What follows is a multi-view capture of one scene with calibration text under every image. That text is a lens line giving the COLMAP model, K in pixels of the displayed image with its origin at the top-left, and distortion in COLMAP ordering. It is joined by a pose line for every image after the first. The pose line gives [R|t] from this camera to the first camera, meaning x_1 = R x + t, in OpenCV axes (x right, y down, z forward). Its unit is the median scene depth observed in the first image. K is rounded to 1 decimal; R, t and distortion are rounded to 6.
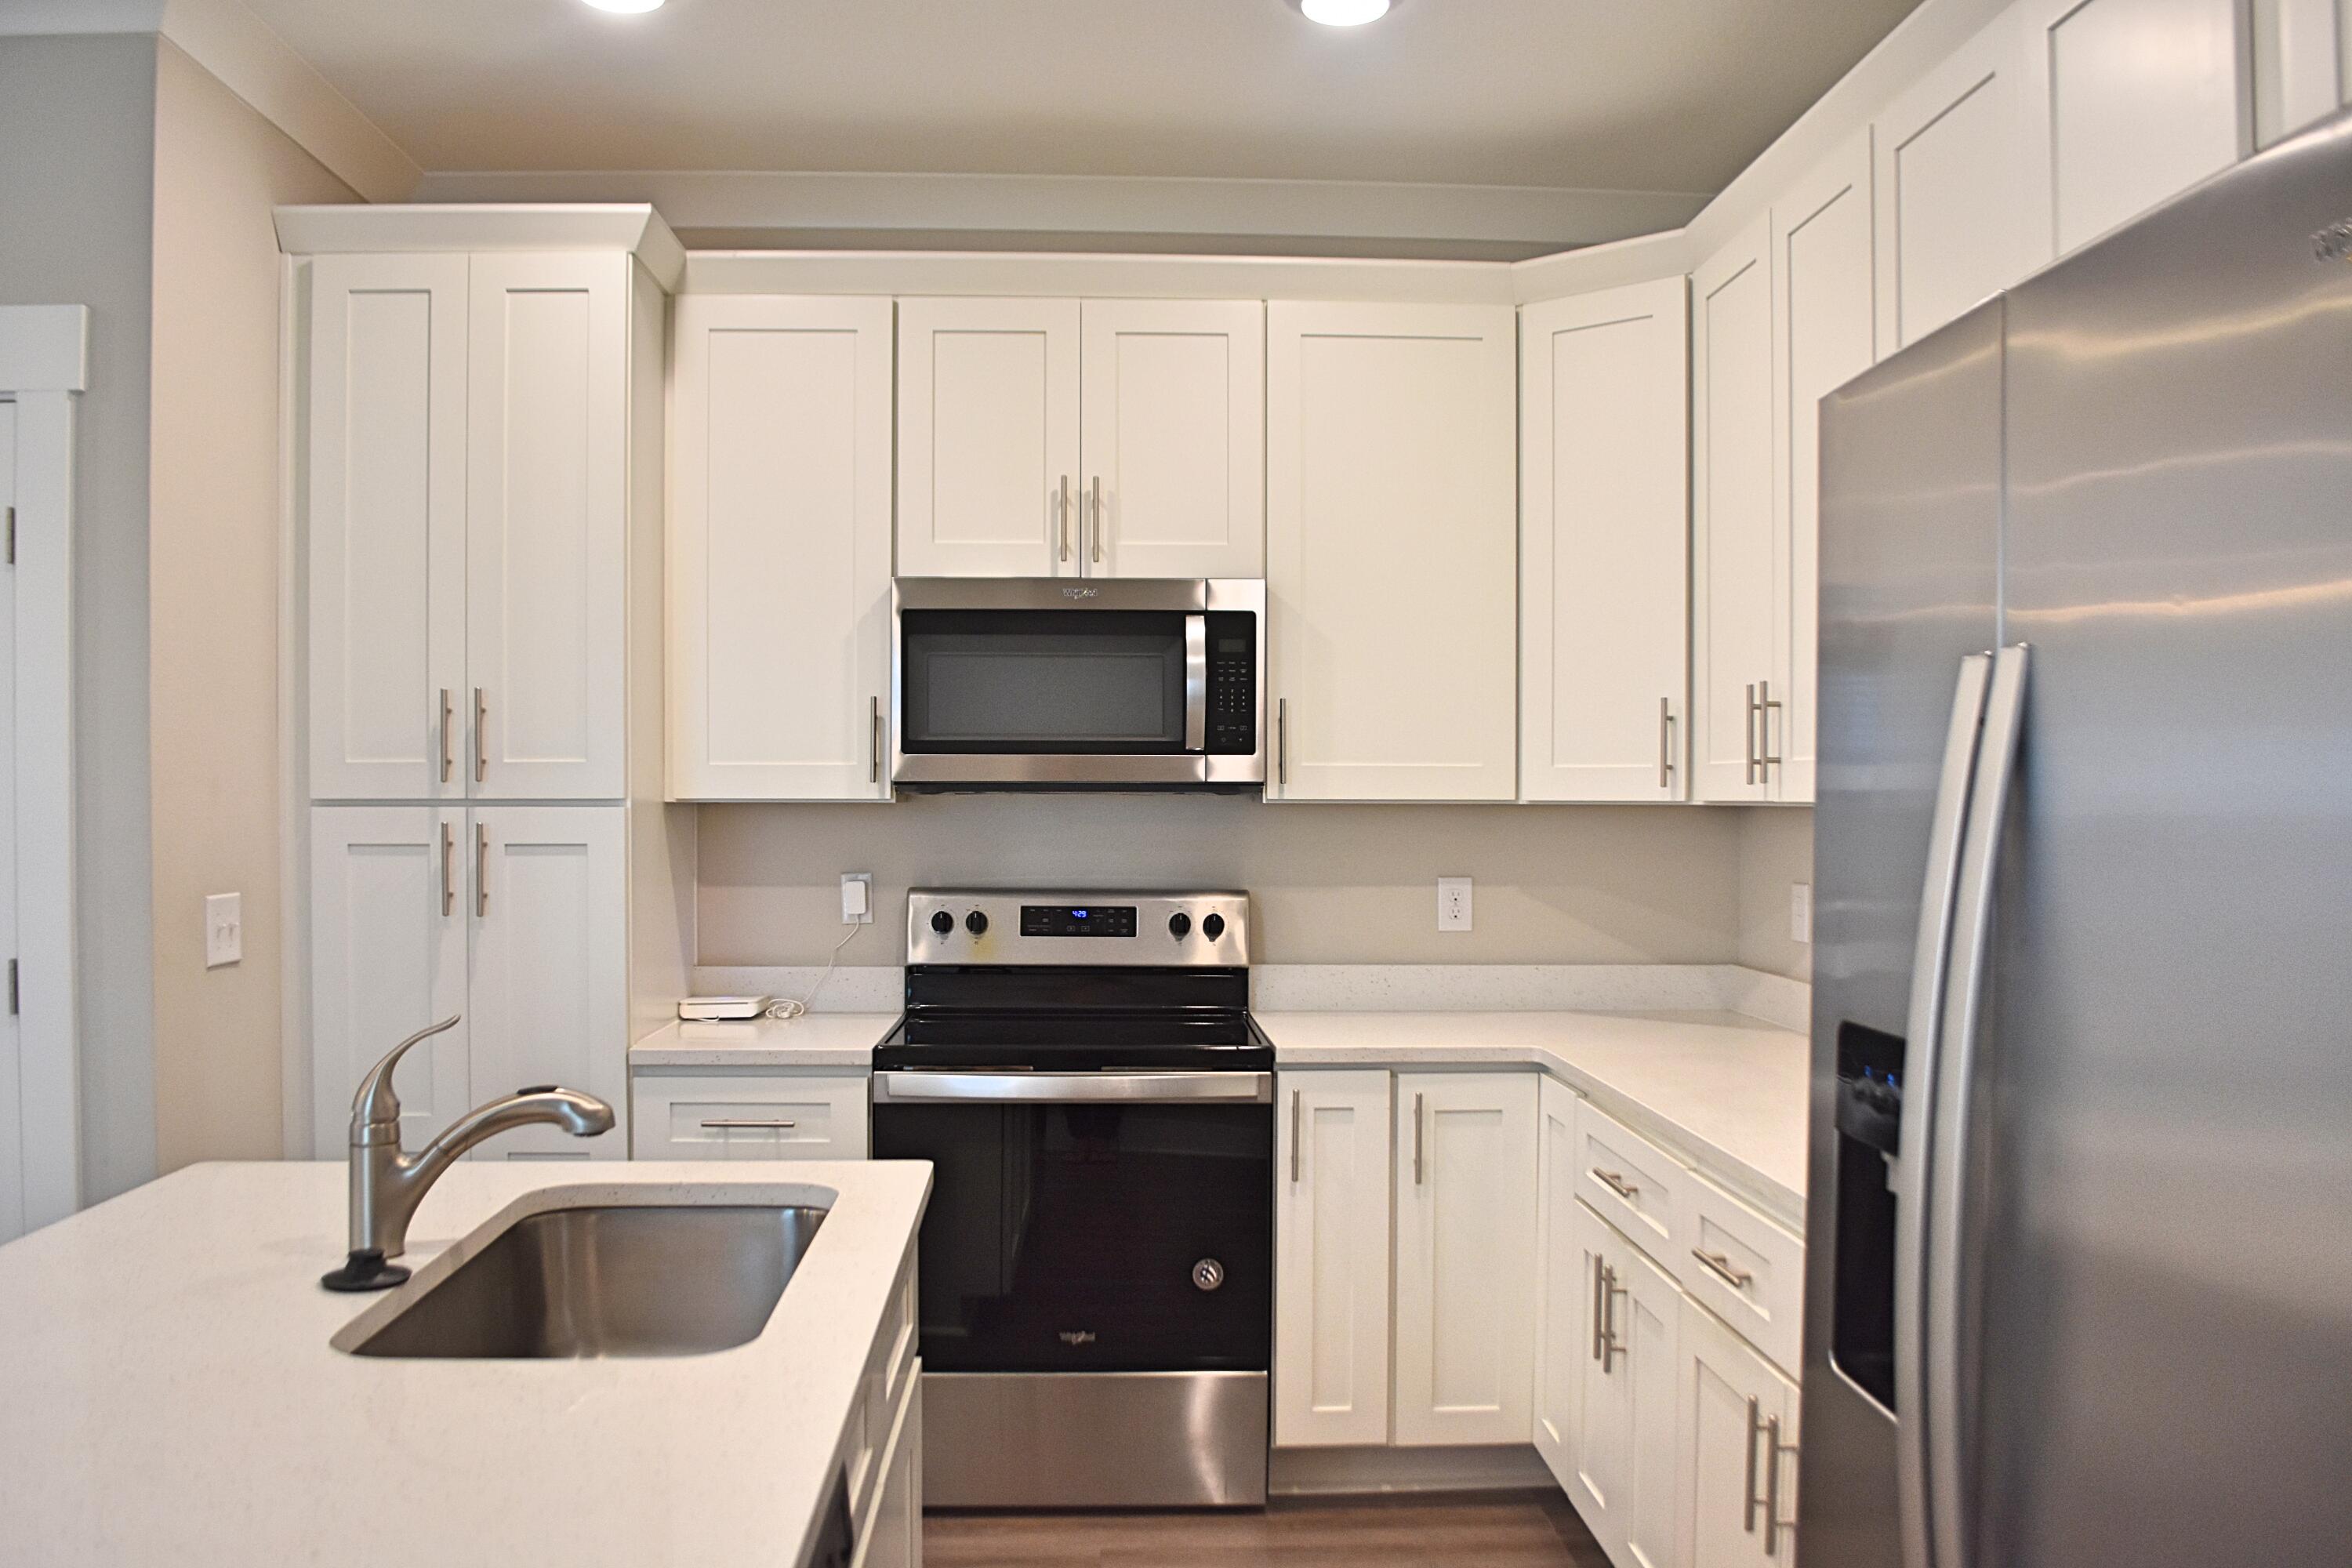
lens RADIAL K [[1838.8, 0, 1188.0], [0, 1838.8, 831.0], [0, 0, 1]] dist [-0.075602, 0.008486]
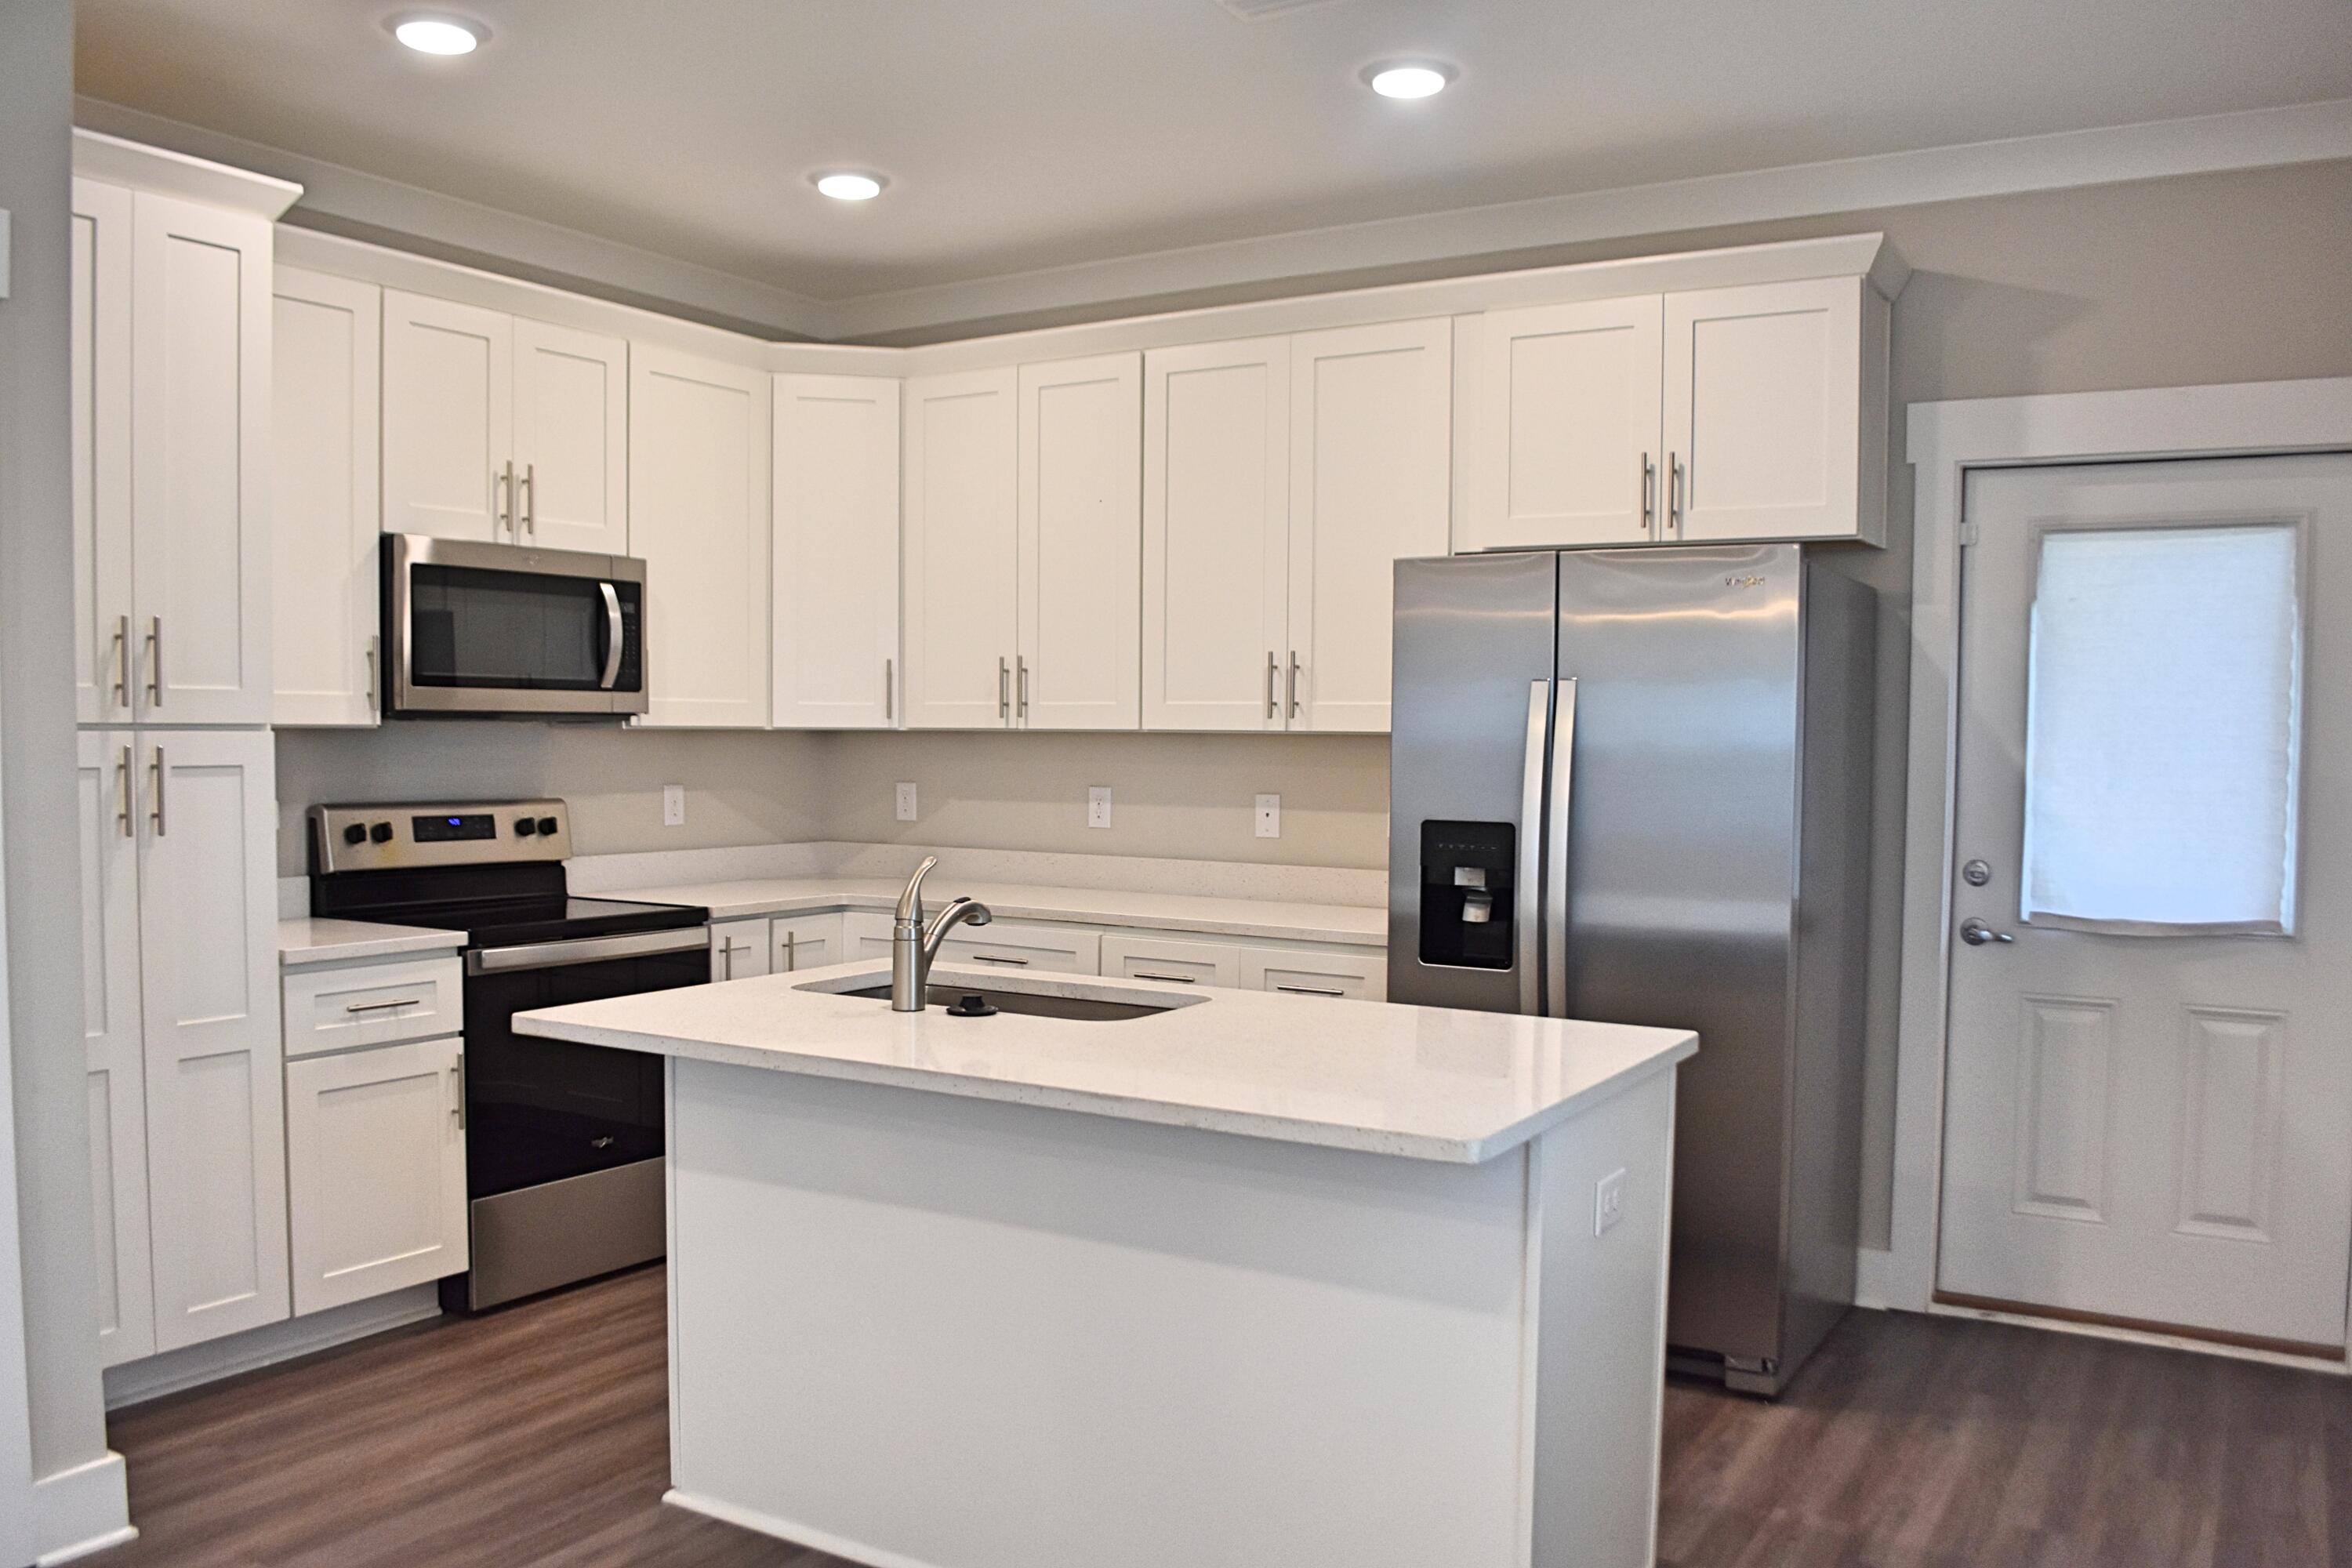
lens RADIAL K [[1838.8, 0, 1204.0], [0, 1838.8, 835.4], [0, 0, 1]] dist [-0.075602, 0.008486]
pose [[0.558108, -0.043797, 0.828612, -0.816923], [0.008632, 0.998858, 0.046982, 0.003019], [-0.829724, -0.019069, 0.557849, -0.064409]]
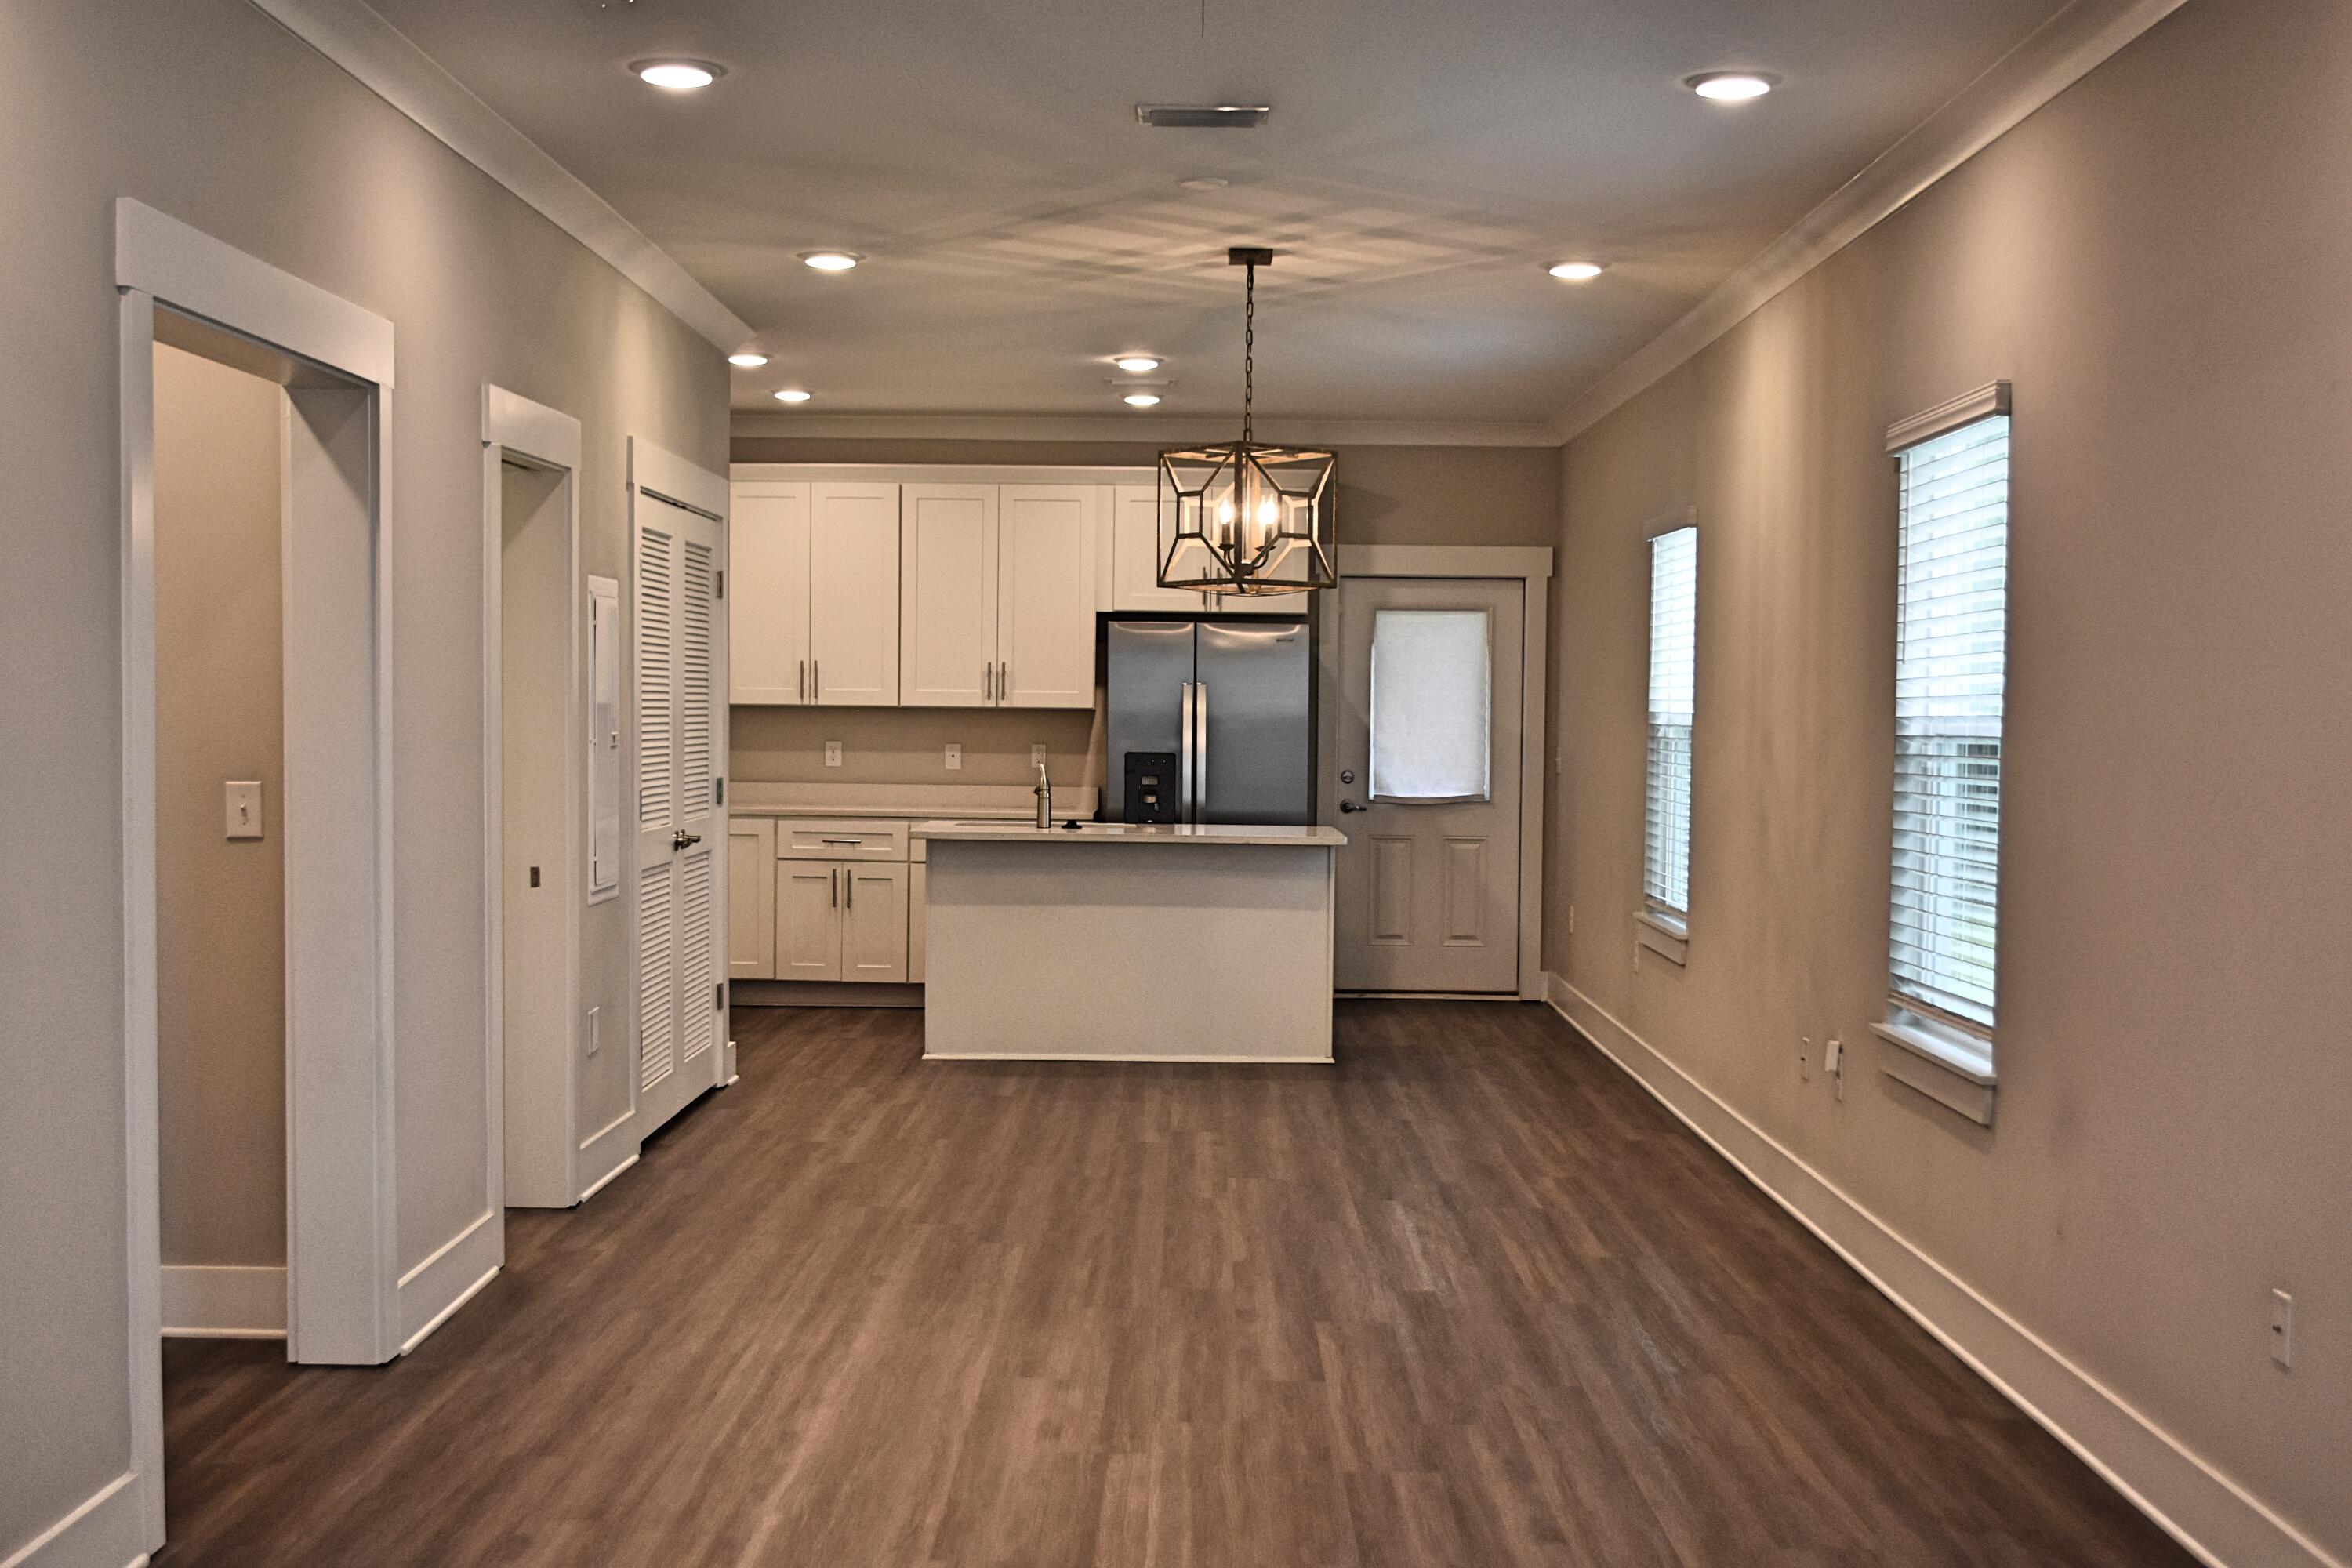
lens RADIAL K [[2697.0, 0, 1176.2], [0, 2697.0, 814.8], [0, 0, 1]] dist [-0.047531, 0.000000]
pose [[0.060725, -0.045774, 0.997104, -2.635311], [0.009834, 0.998927, 0.045259, -0.019483], [-0.998106, 0.007057, 0.061110, 0.134861]]
